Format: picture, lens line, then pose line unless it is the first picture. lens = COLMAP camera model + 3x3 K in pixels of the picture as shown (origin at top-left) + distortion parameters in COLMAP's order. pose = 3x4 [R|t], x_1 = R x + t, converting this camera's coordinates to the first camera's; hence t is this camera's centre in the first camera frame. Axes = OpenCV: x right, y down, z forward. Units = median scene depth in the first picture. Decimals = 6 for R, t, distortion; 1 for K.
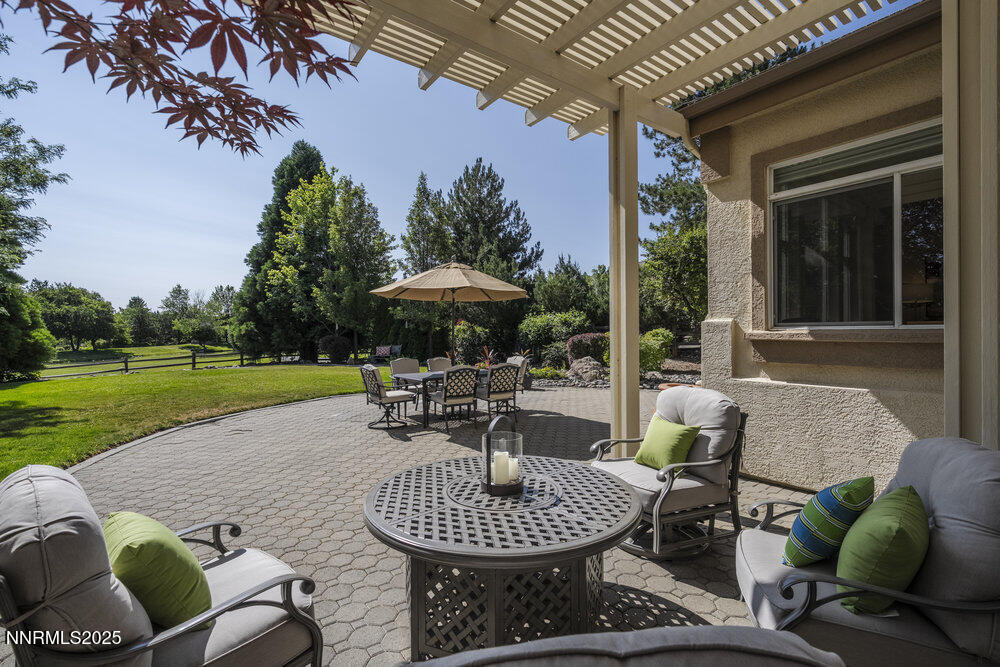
lens RADIAL K [[450.3, 0, 501.5], [0, 450.3, 332.4], [0, 0, 1]] dist [0.001429, 0.000101]
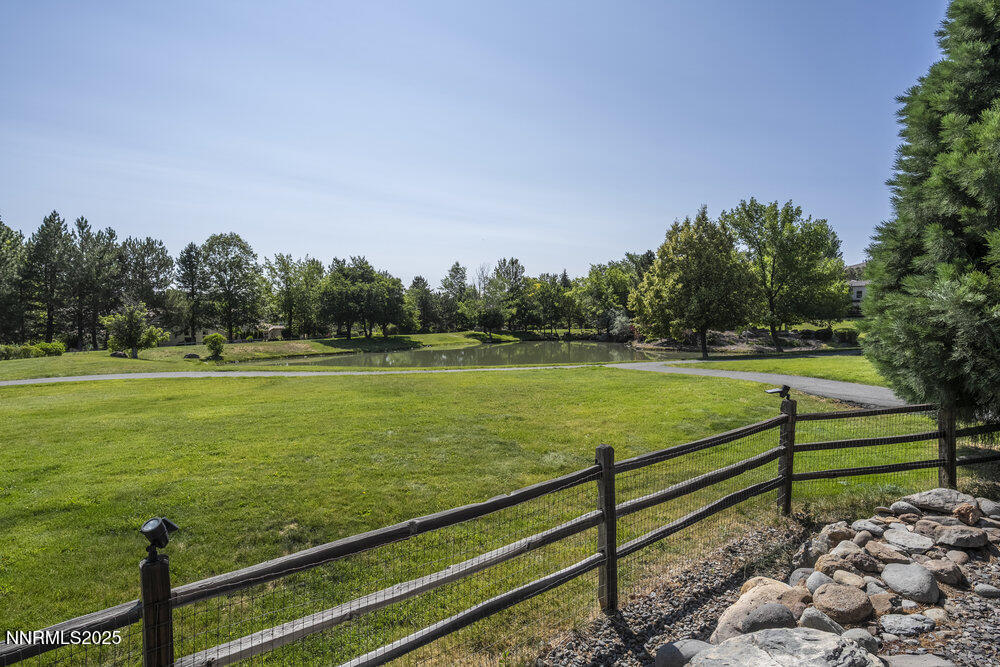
lens RADIAL K [[548.8, 0, 499.5], [0, 548.8, 331.8], [0, 0, 1]] dist [0.000012, 0.000003]
pose [[0.867776, 0.020084, -0.496549, -0.181772], [-0.009784, 0.999680, 0.023336, 0.003804], [0.496858, -0.015393, 0.867695, 0.189953]]
